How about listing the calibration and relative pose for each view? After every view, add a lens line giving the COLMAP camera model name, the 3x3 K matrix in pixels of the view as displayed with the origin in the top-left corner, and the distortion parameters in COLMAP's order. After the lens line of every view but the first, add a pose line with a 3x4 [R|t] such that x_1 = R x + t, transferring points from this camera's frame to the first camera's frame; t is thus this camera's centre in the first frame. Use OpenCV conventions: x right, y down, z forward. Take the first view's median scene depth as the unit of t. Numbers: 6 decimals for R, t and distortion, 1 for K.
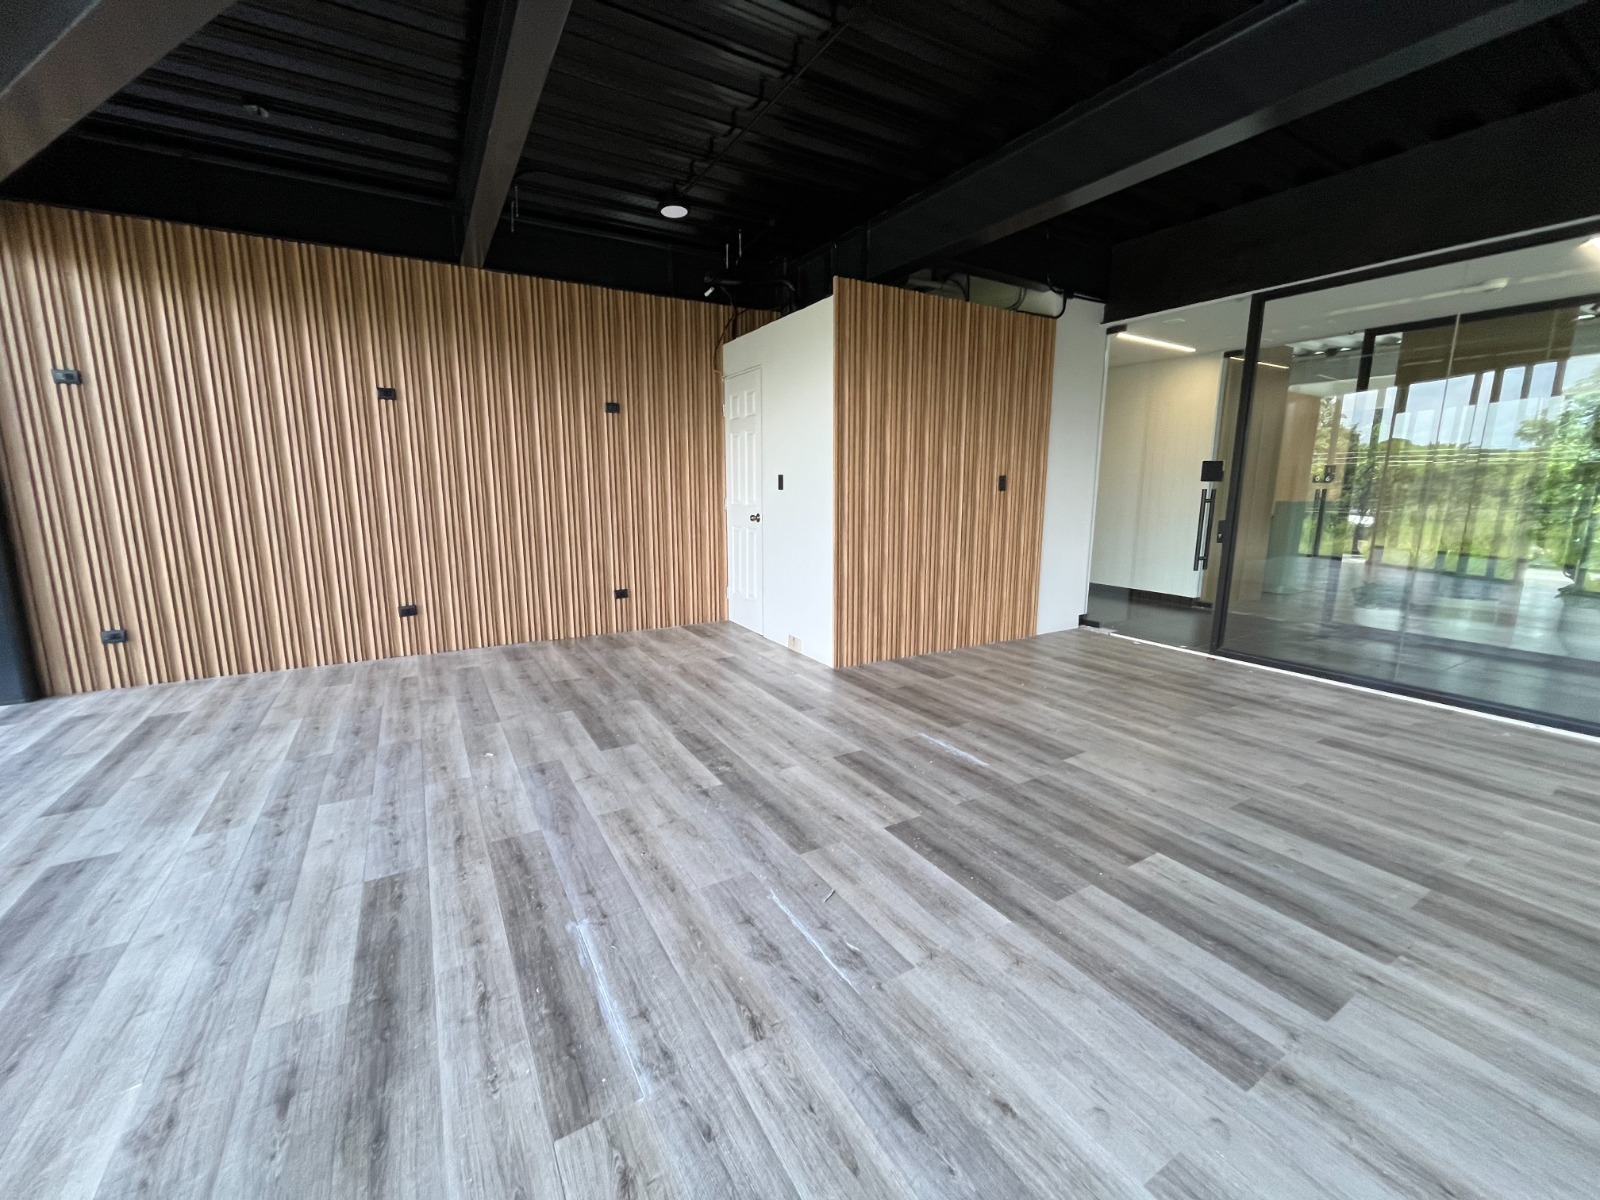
lens RADIAL K [[644.4, 0, 797.4], [0, 644.4, 594.1], [0, 0, 1]] dist [-0.003756, -0.000108]
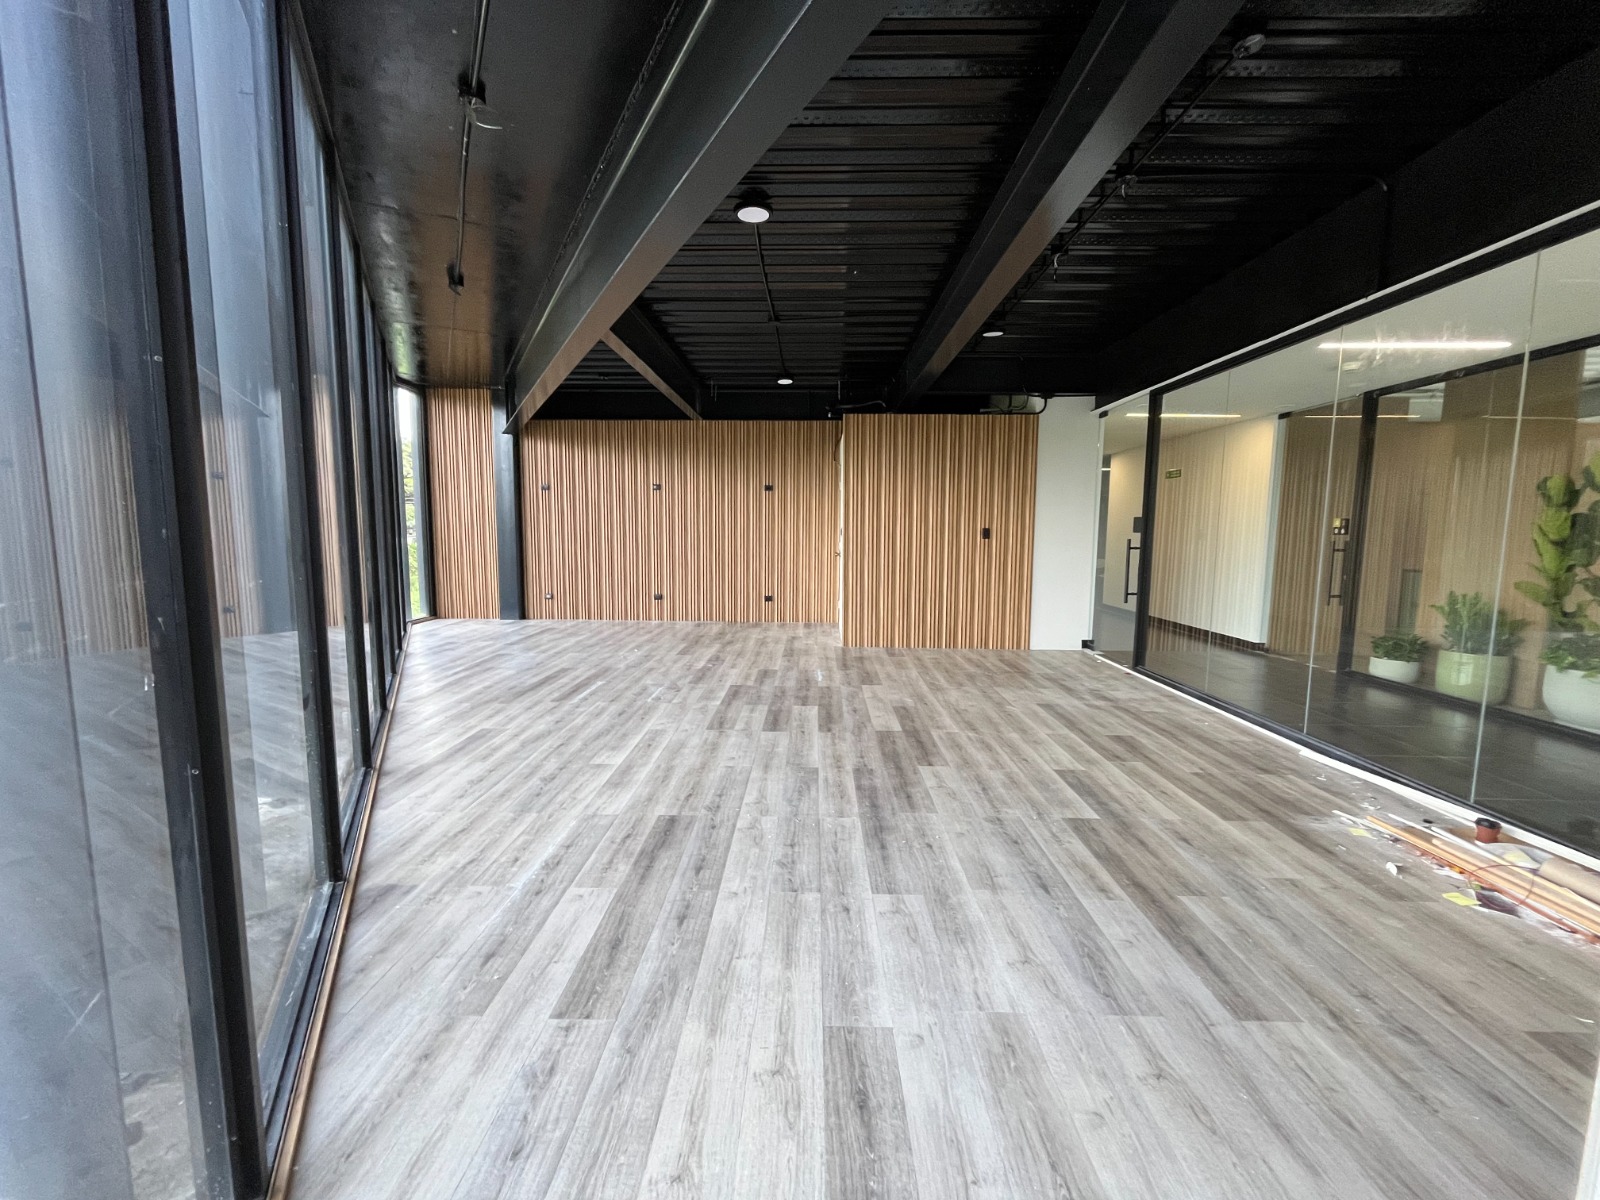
lens RADIAL K [[644.4, 0, 805.9], [0, 644.4, 595.0], [0, 0, 1]] dist [-0.003756, -0.000108]
pose [[0.850392, 0.056713, -0.523084, 1.190988], [-0.095698, 0.994263, -0.047779, 0.106875], [0.517373, 0.090689, 0.850941, -0.630581]]
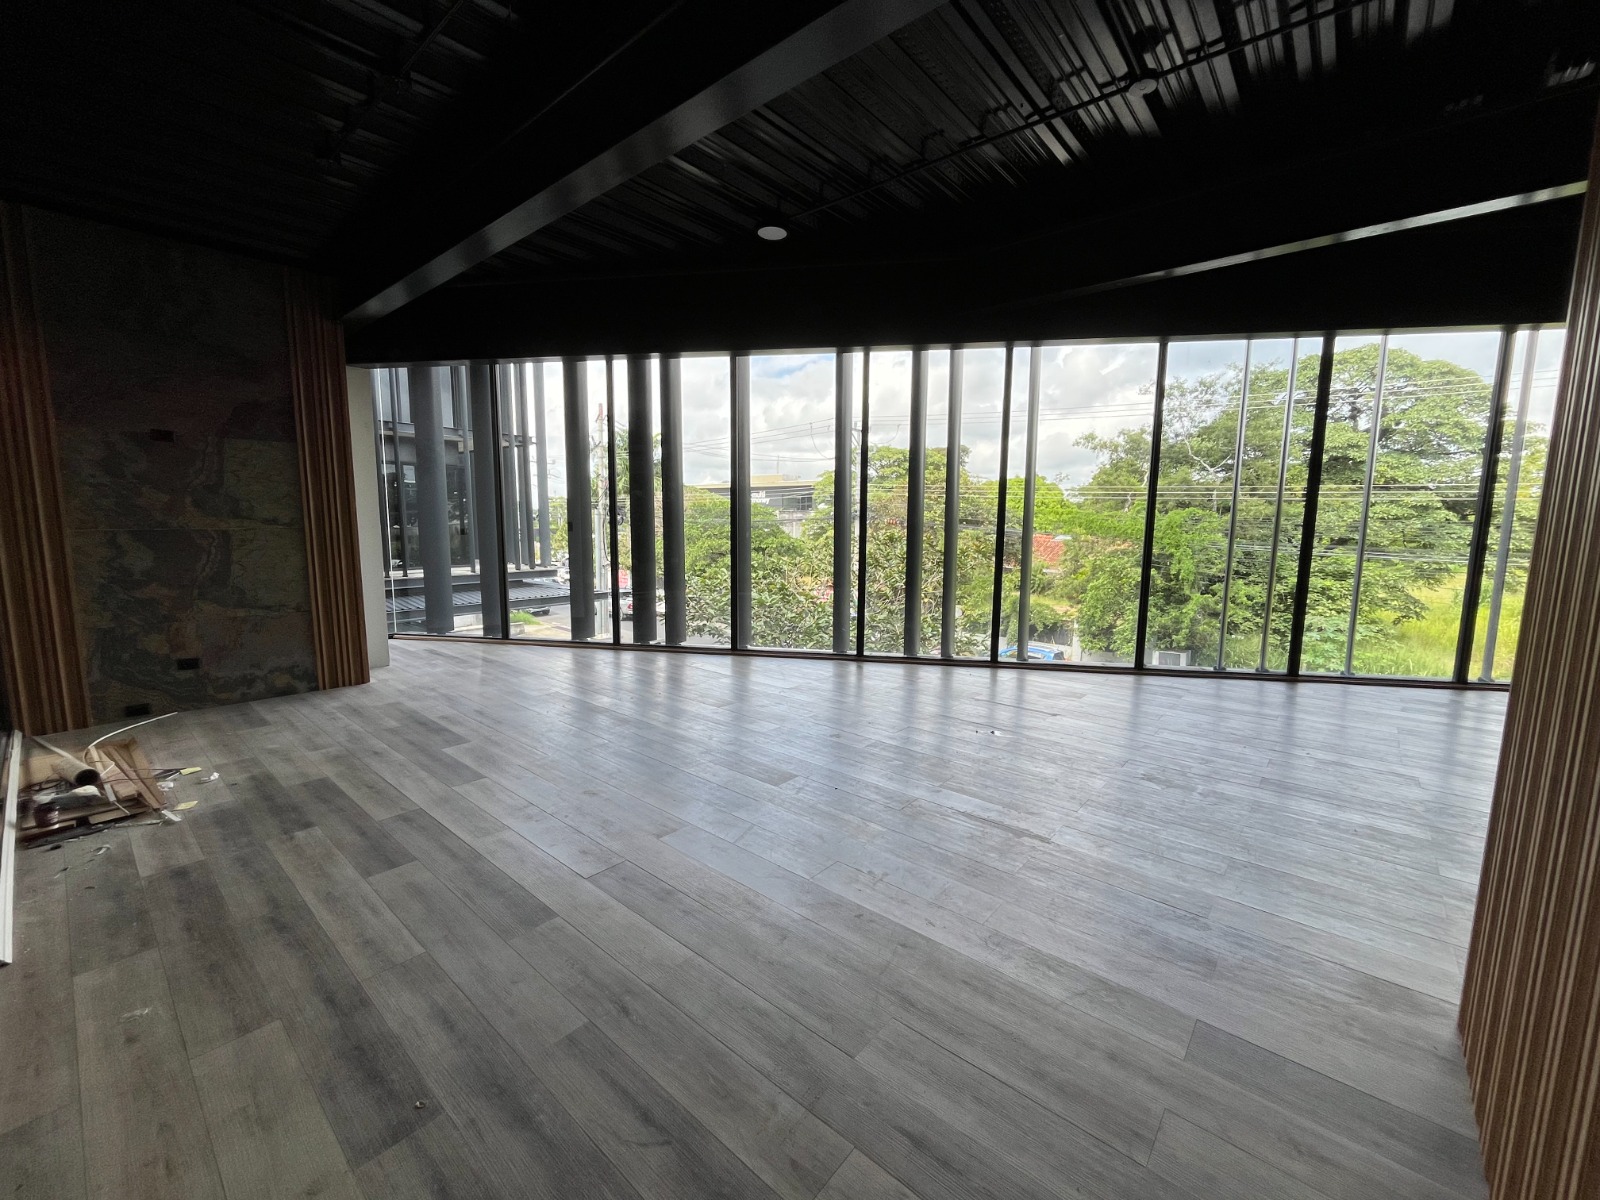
lens RADIAL K [[644.4, 0, 799.9], [0, 644.4, 600.1], [0, 0, 1]] dist [-0.003756, -0.000108]
pose [[-0.946146, 0.029921, -0.322356, 0.814766], [-0.066701, 0.956340, 0.284543, -0.327347], [0.316795, 0.290721, -0.902841, 1.716912]]
